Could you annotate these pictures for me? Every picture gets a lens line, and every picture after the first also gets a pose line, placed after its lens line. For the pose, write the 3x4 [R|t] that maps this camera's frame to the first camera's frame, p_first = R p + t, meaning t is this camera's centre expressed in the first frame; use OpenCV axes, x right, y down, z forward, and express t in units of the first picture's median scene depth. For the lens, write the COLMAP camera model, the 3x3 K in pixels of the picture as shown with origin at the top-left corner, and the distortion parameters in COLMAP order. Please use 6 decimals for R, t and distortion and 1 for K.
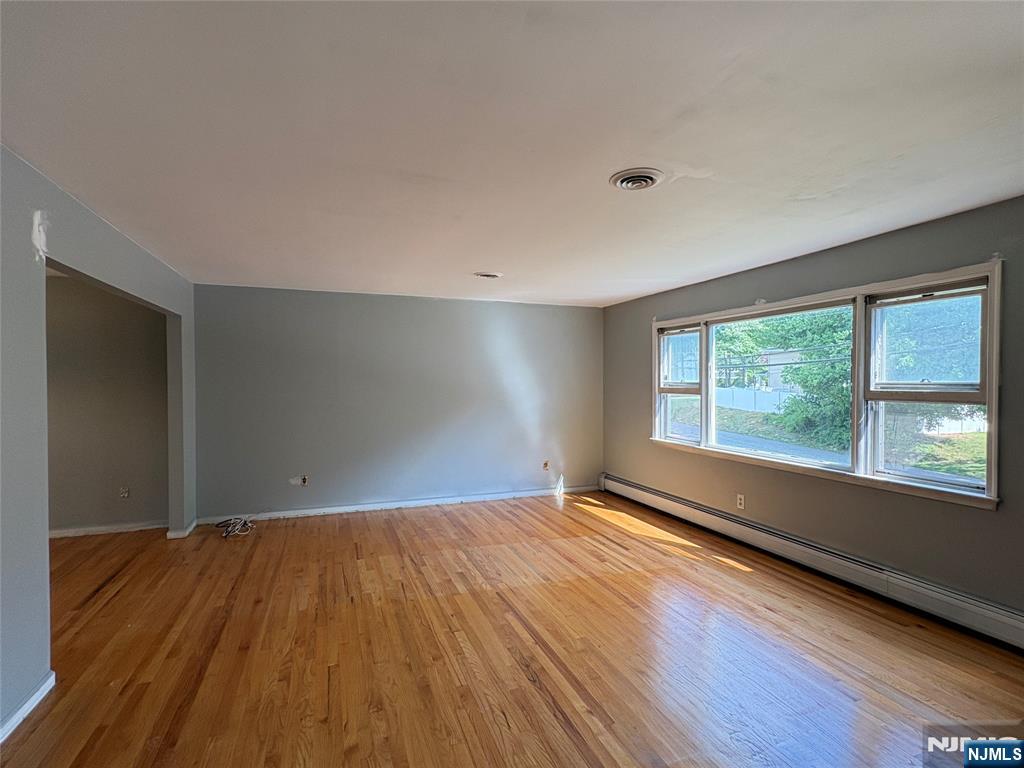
lens RADIAL K [[508.0, 0, 511.1], [0, 508.0, 387.0], [0, 0, 1]] dist [-0.000245, 0.001321]
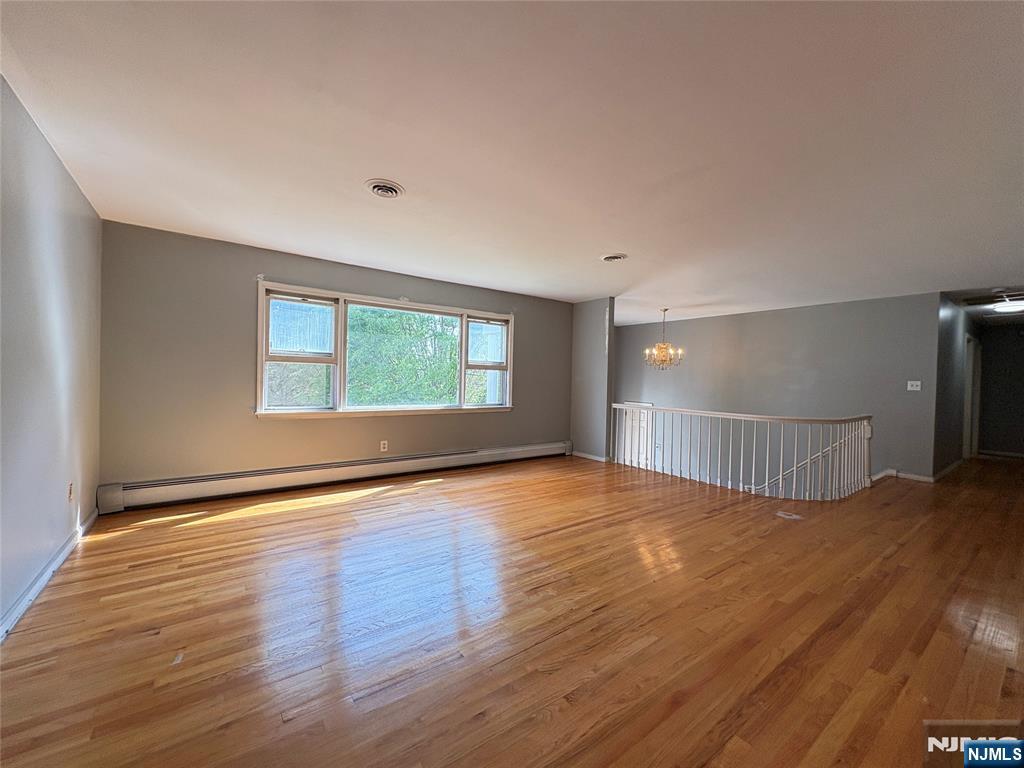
lens RADIAL K [[412.7, 0, 512.0], [0, 412.7, 384.0], [0, 0, 1]] dist [0.001076, 0.000100]
pose [[-0.287092, -0.015744, 0.957773, -0.646165], [-0.011548, 0.999849, 0.012974, 0.046133], [-0.957833, -0.007336, -0.287231, 0.963917]]
